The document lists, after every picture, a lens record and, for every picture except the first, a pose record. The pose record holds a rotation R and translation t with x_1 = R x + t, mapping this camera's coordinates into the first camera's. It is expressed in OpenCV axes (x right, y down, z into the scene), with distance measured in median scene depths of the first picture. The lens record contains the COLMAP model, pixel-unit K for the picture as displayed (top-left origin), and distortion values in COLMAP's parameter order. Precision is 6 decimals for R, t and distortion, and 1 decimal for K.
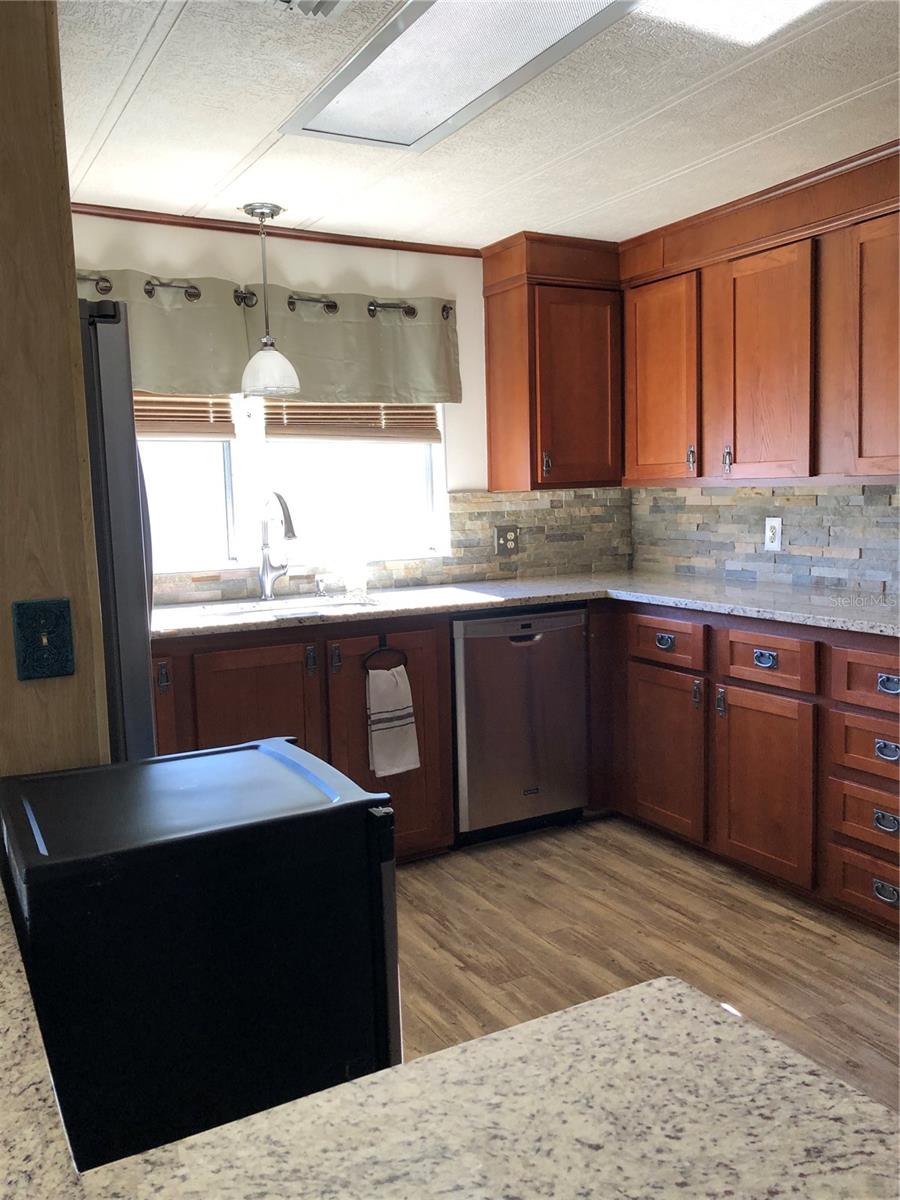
lens RADIAL K [[979.4, 0, 461.3], [0, 979.4, 608.2], [0, 0, 1]] dist [0.015484, 0.005793]
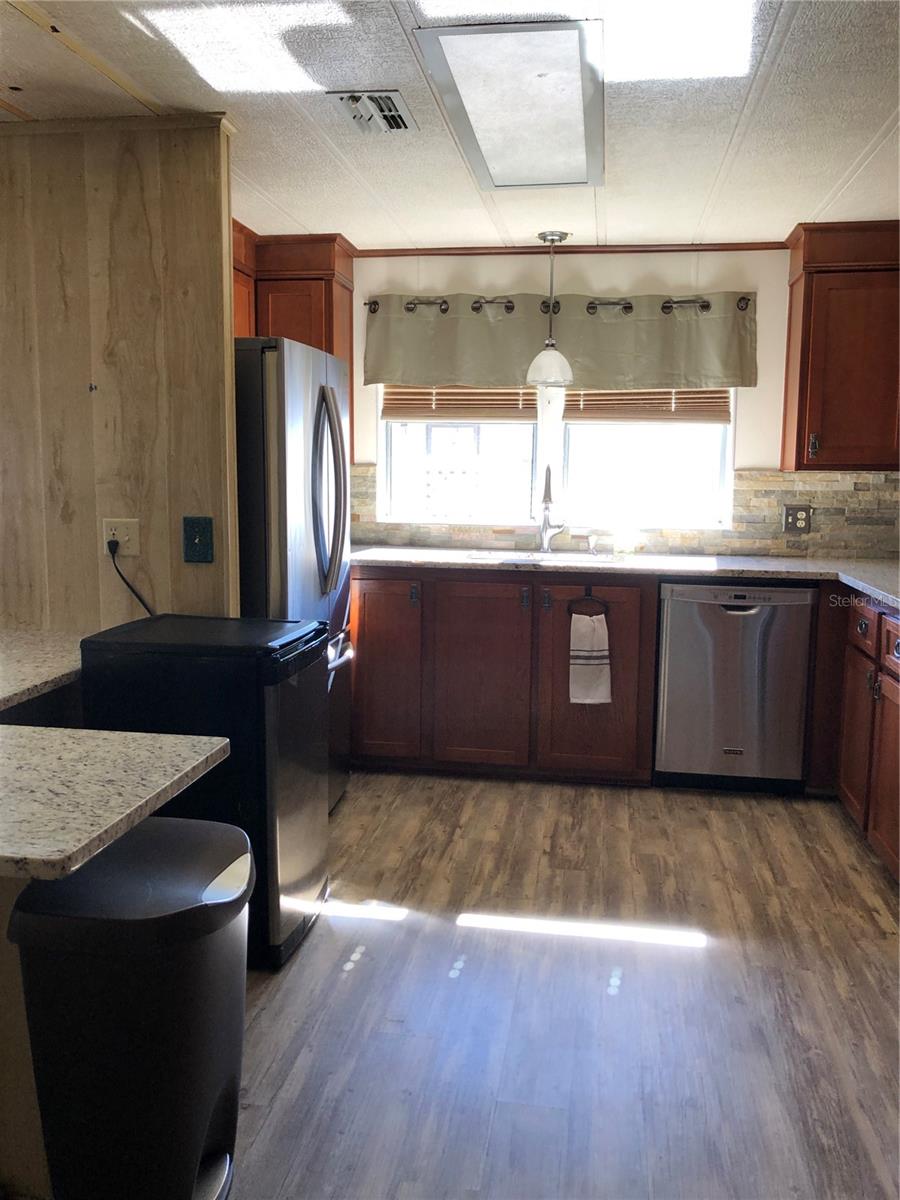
lens RADIAL K [[978.4, 0, 450.0], [0, 978.4, 600.0], [0, 0, 1]] dist [0.003125, -0.002883]
pose [[0.779415, 0.115177, -0.615829, 0.515166], [-0.105444, 0.993050, 0.052274, -0.000660], [0.617570, 0.024192, 0.786143, -0.041810]]
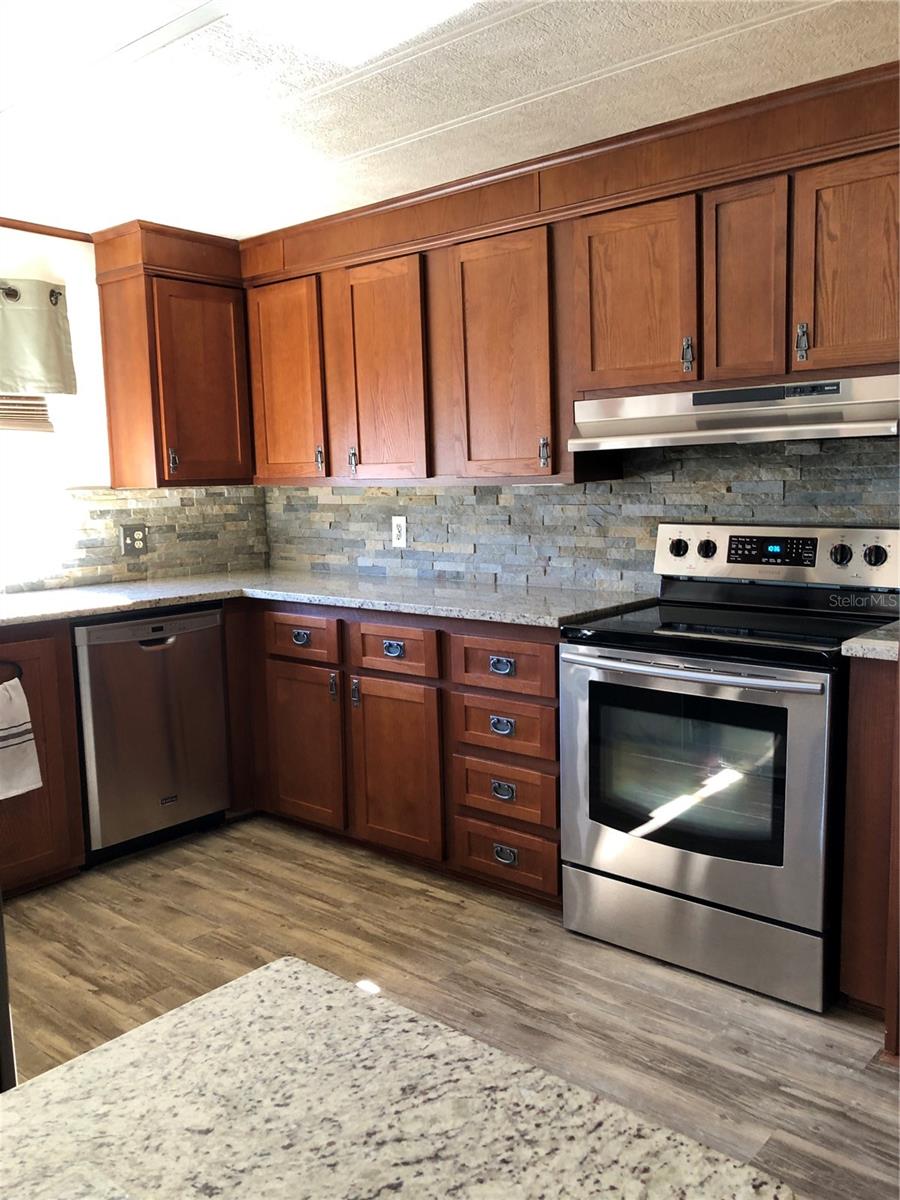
lens RADIAL K [[979.4, 0, 461.3], [0, 979.4, 608.2], [0, 0, 1]] dist [0.015484, 0.005793]
pose [[0.936804, -0.037398, 0.347850, 0.012288], [0.037042, 0.999284, 0.007679, 0.001899], [-0.347888, 0.005692, 0.937519, -0.012815]]
